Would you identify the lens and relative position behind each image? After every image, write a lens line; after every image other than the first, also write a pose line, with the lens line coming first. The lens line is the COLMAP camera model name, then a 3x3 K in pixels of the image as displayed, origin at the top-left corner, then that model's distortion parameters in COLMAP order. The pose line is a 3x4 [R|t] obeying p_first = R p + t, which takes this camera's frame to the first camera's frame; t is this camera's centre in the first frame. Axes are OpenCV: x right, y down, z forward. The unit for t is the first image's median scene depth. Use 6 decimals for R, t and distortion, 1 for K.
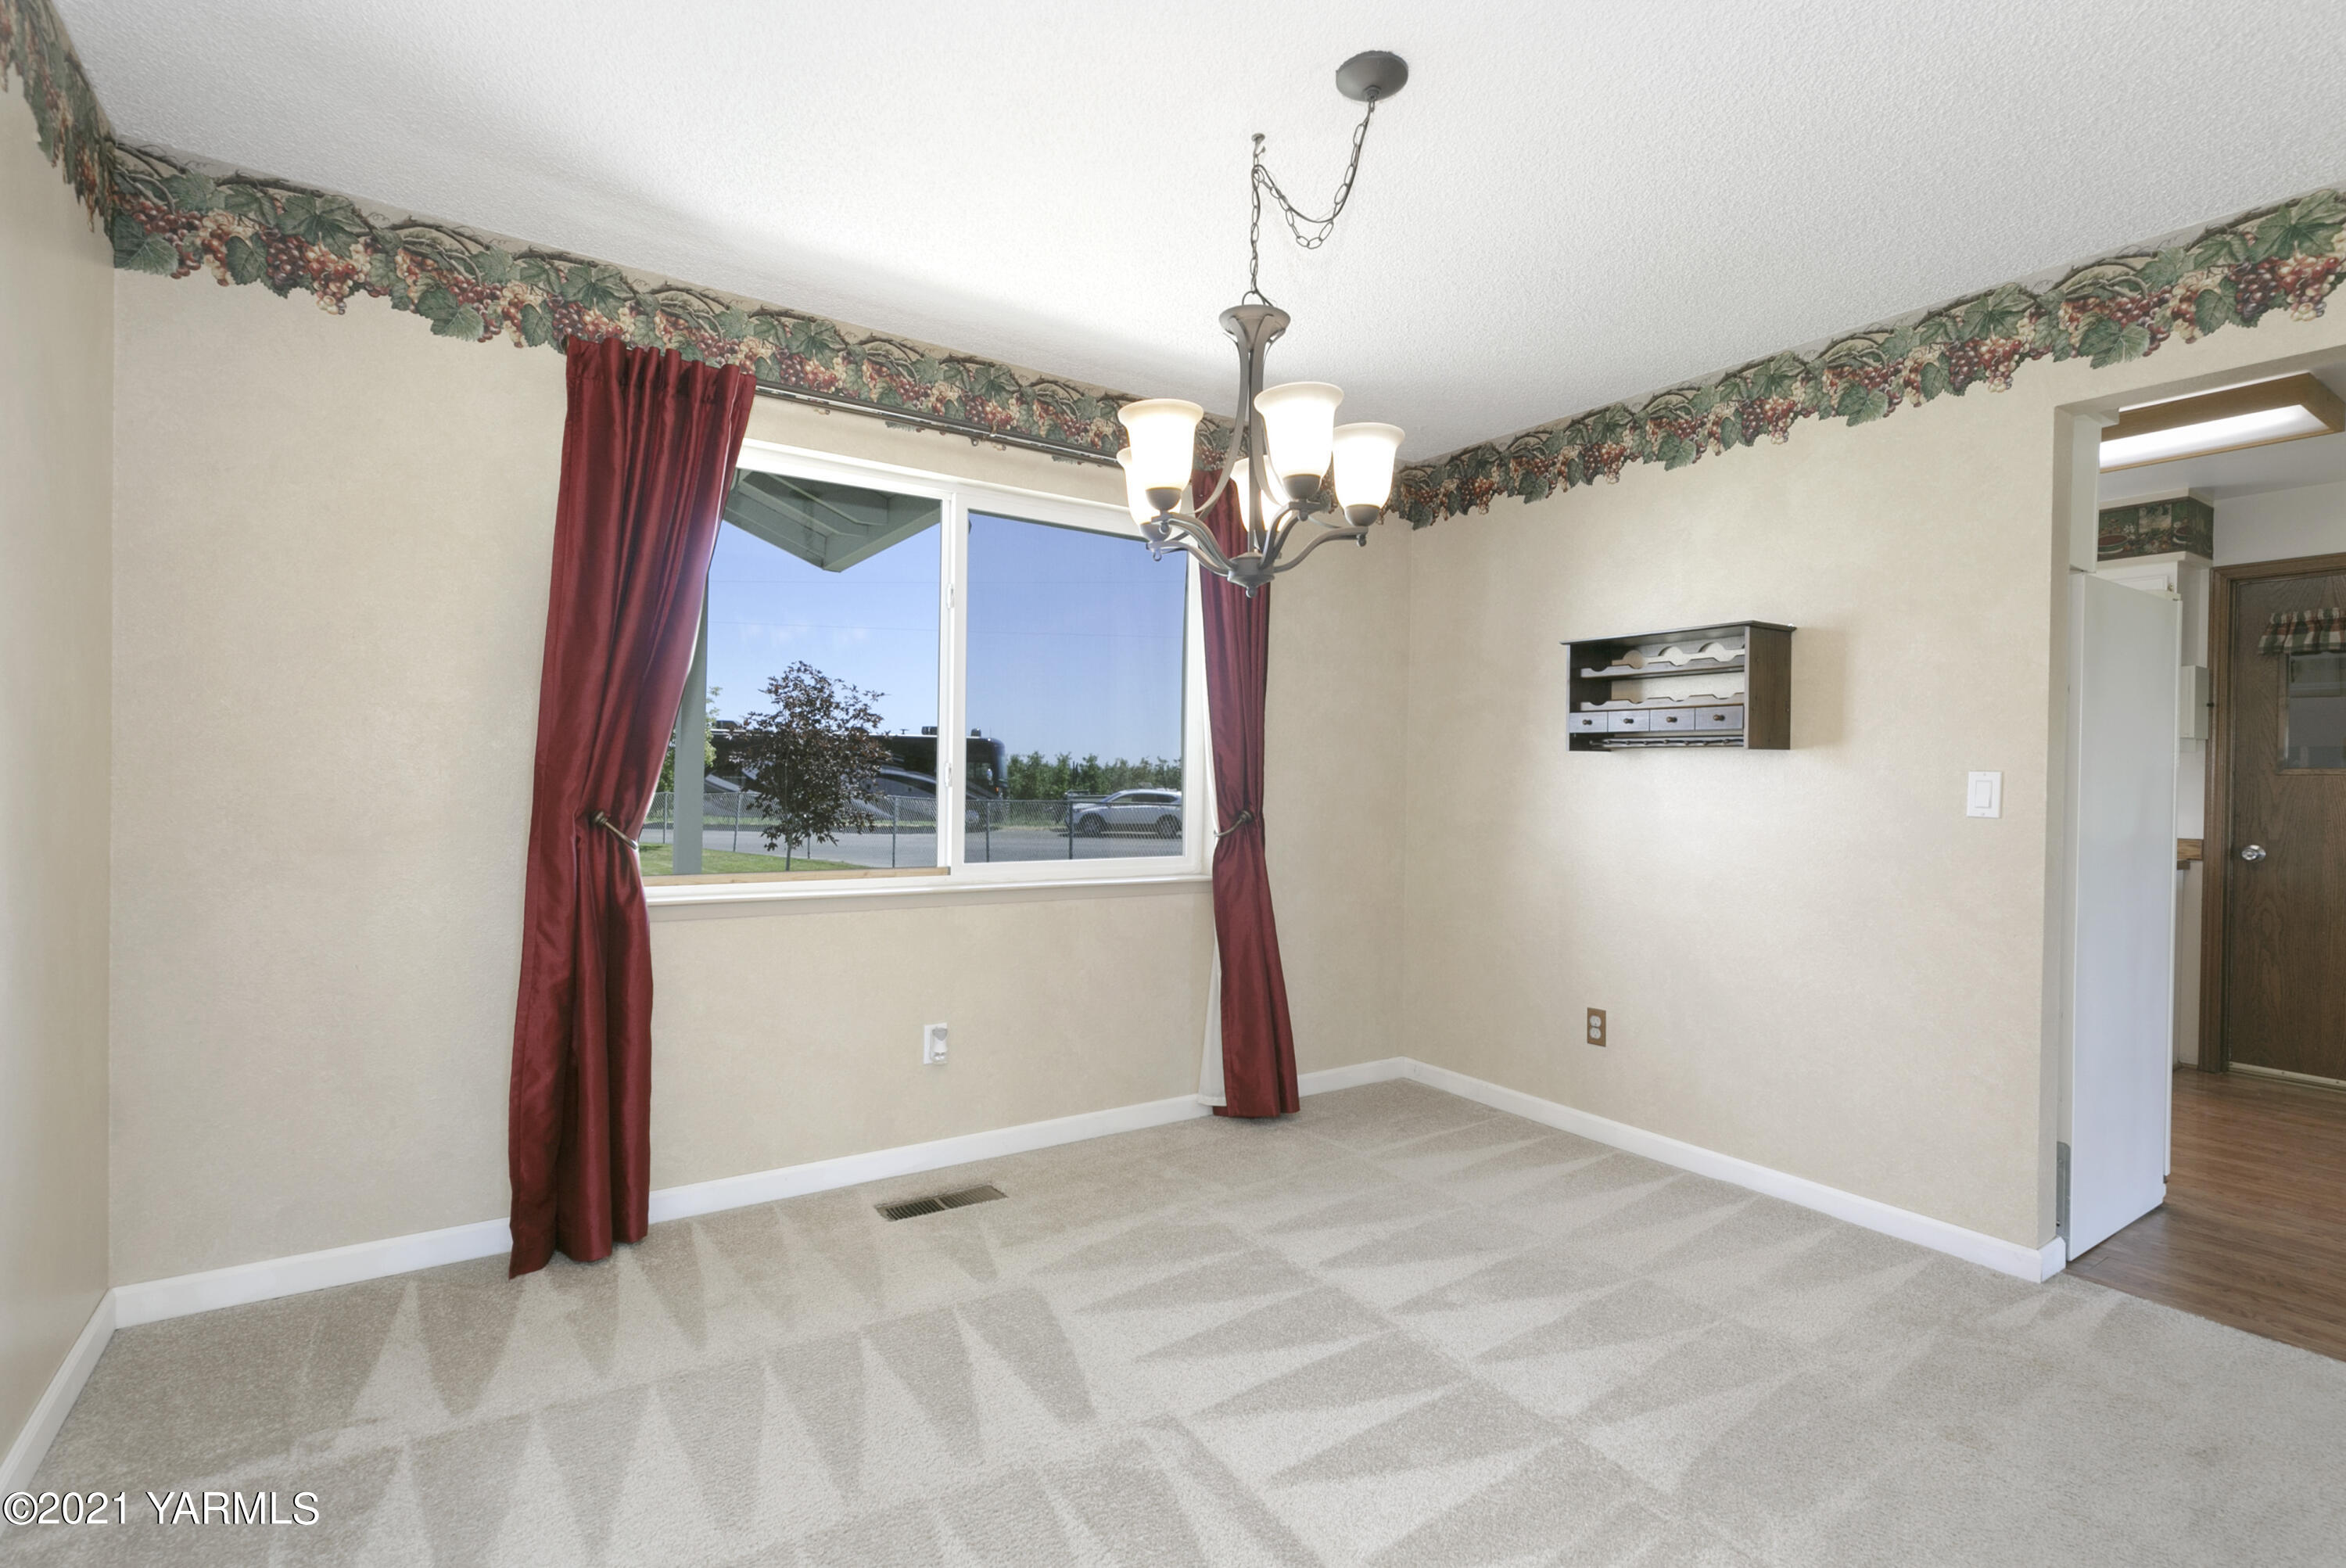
lens RADIAL K [[1105.6, 0, 1171.3], [0, 1105.6, 773.4], [0, 0, 1]] dist [0.013604, -0.001415]
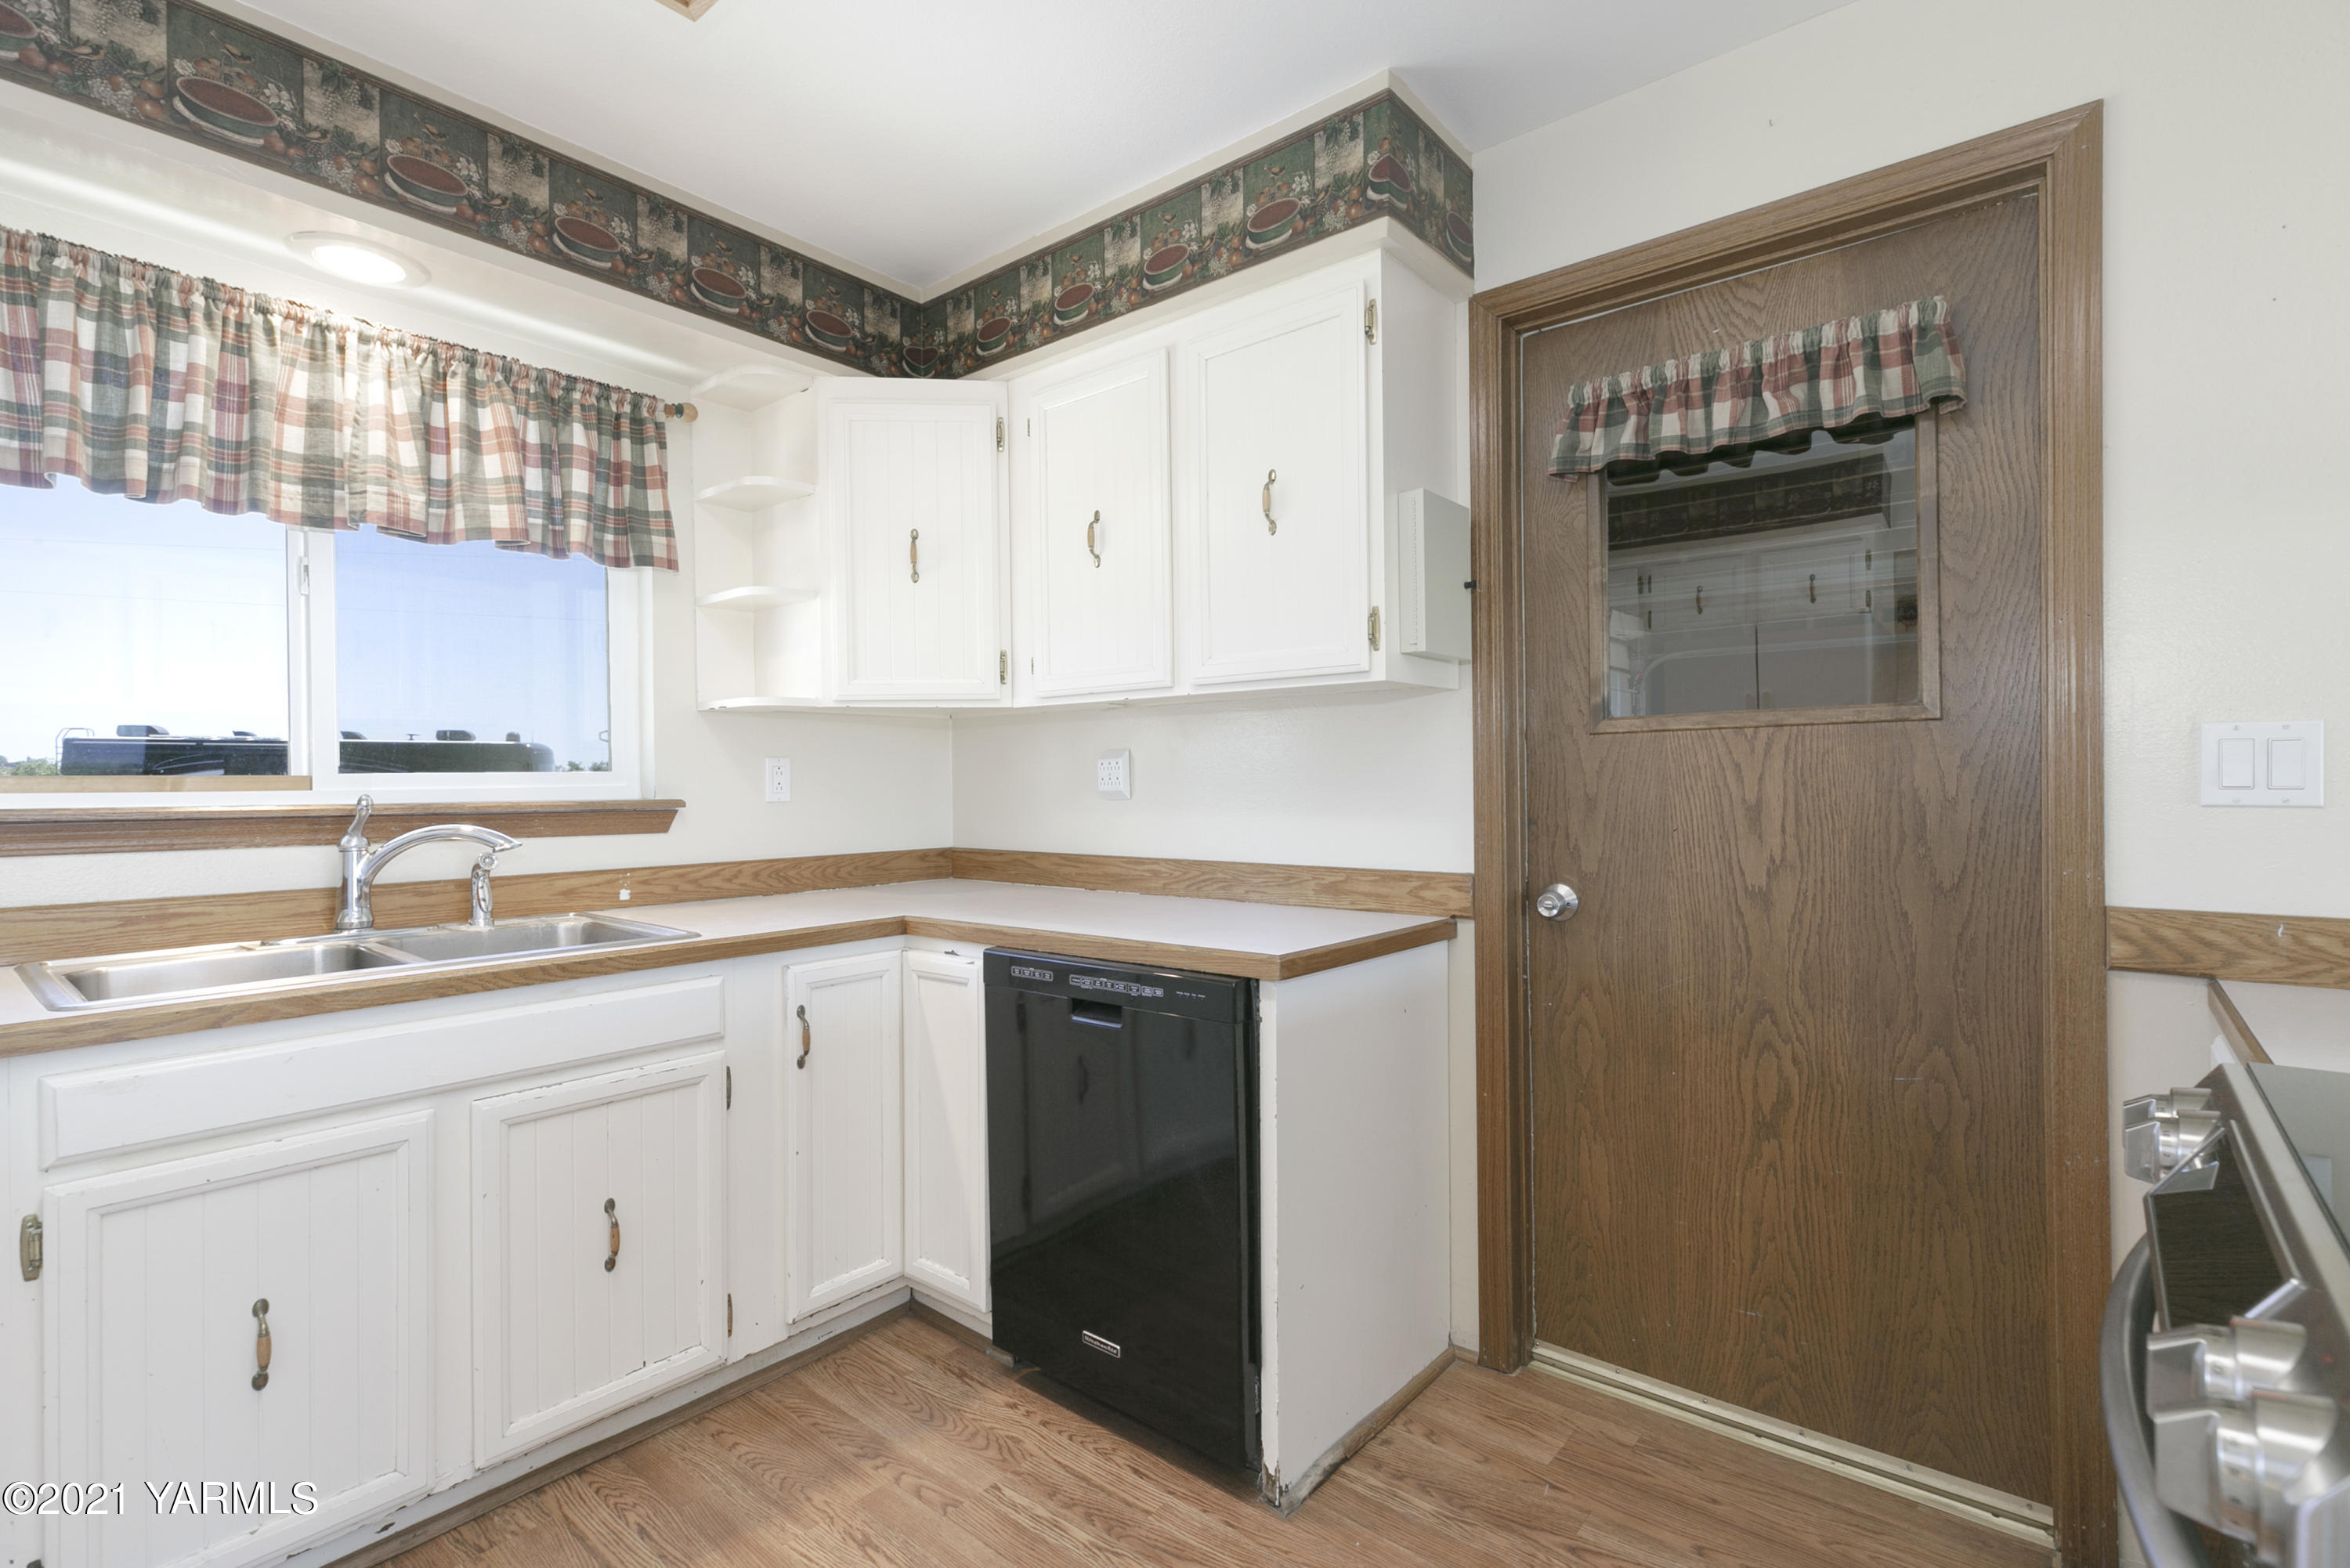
lens RADIAL K [[1107.4, 0, 1155.0], [0, 1107.4, 768.5], [0, 0, 1]] dist [0.013604, -0.001415]
pose [[0.963348, -0.024294, 0.267152, 0.684344], [0.025753, 0.999666, -0.001959, 0.012192], [-0.267015, 0.008767, 0.963652, 0.597414]]
